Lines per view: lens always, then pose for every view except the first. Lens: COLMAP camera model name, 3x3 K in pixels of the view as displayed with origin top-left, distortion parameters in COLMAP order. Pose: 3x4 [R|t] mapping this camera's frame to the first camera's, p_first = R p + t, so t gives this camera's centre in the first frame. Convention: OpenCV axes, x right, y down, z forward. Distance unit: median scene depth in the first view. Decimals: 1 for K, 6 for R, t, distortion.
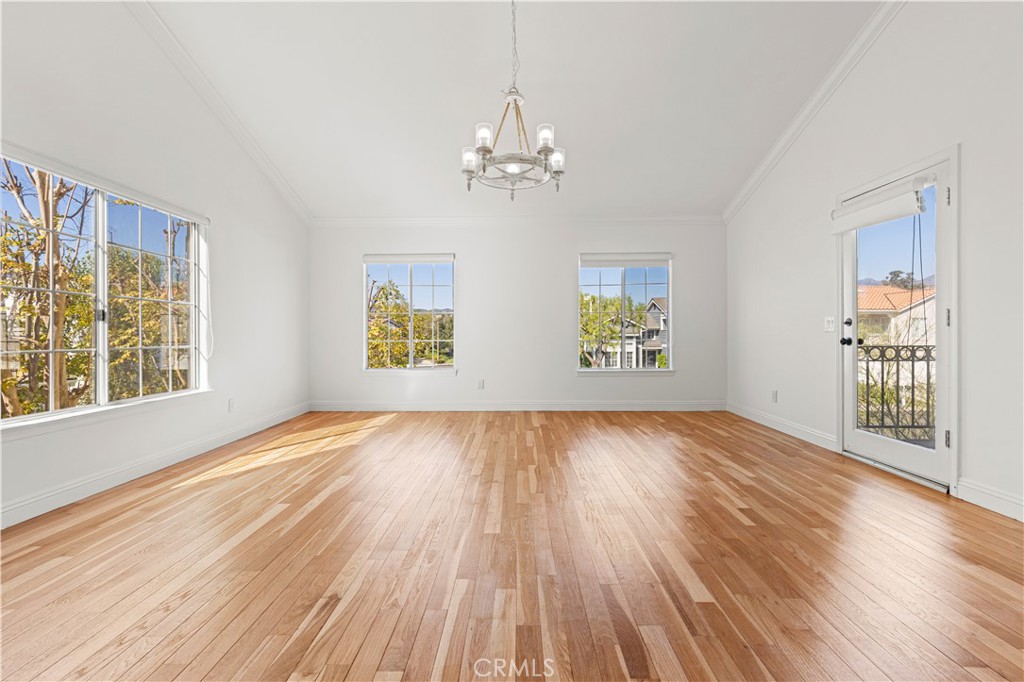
lens RADIAL K [[462.4, 0, 513.5], [0, 462.4, 335.0], [0, 0, 1]] dist [0.004505, -0.002925]
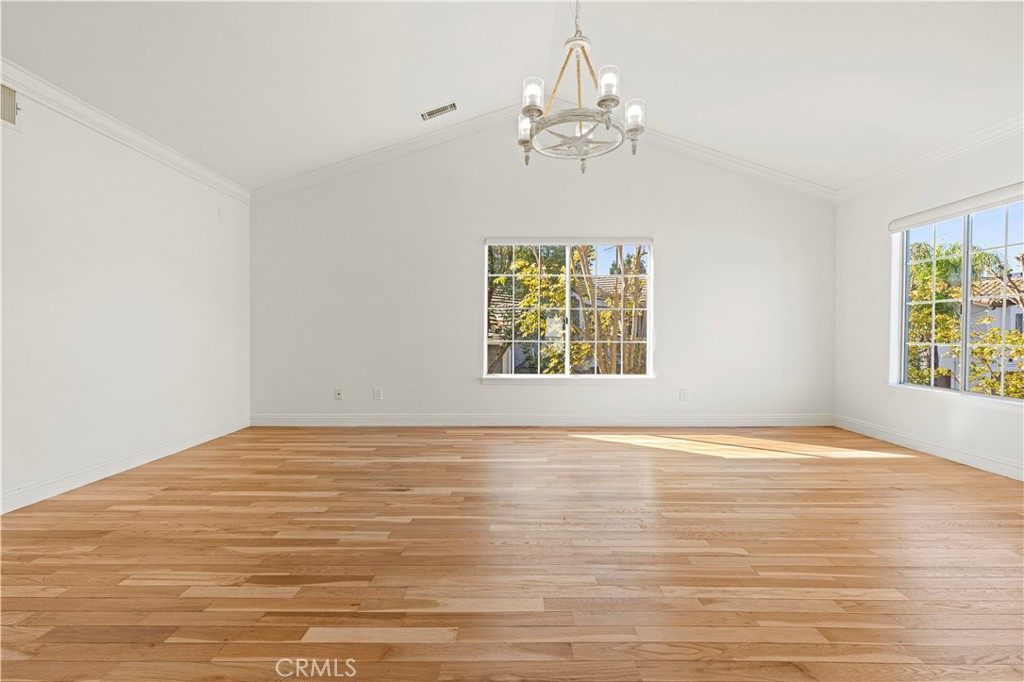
lens RADIAL K [[462.4, 0, 501.7], [0, 462.4, 339.2], [0, 0, 1]] dist [0.004505, -0.002925]
pose [[0.003620, 0.021111, -0.999771, 0.802082], [-0.008632, 0.999741, 0.021079, -0.005577], [0.999956, 0.008553, 0.003802, 0.850606]]
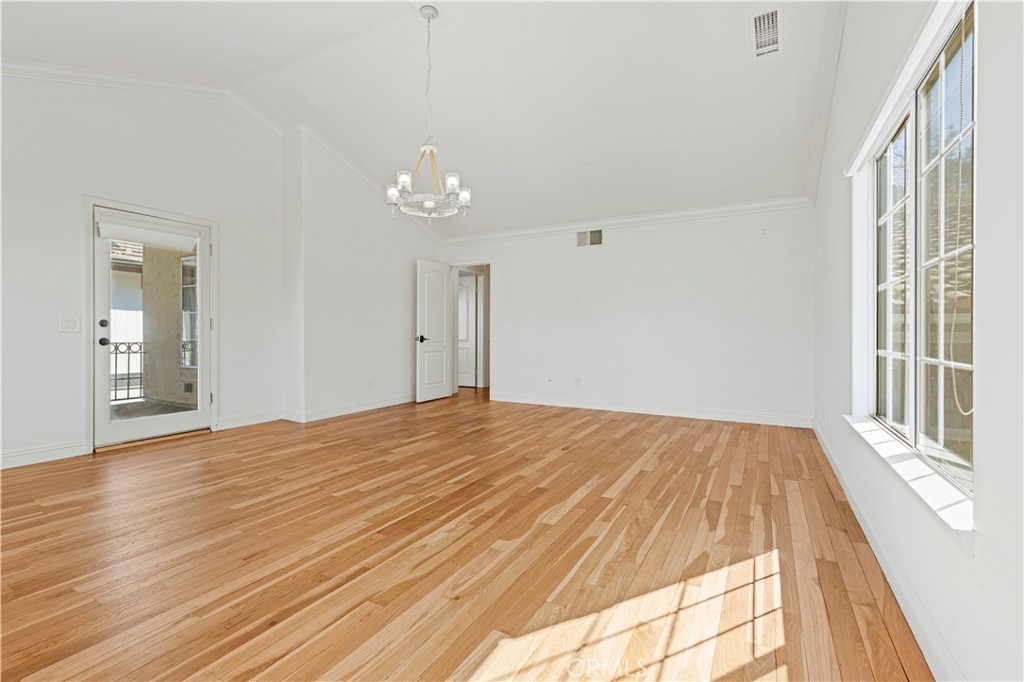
lens RADIAL K [[462.4, 0, 514.0], [0, 462.4, 335.8], [0, 0, 1]] dist [0.004505, -0.002925]
pose [[-0.886746, -0.004276, 0.462238, -0.771743], [0.001620, 0.999922, 0.012357, -0.007394], [-0.462255, 0.011706, -0.886670, 1.972978]]
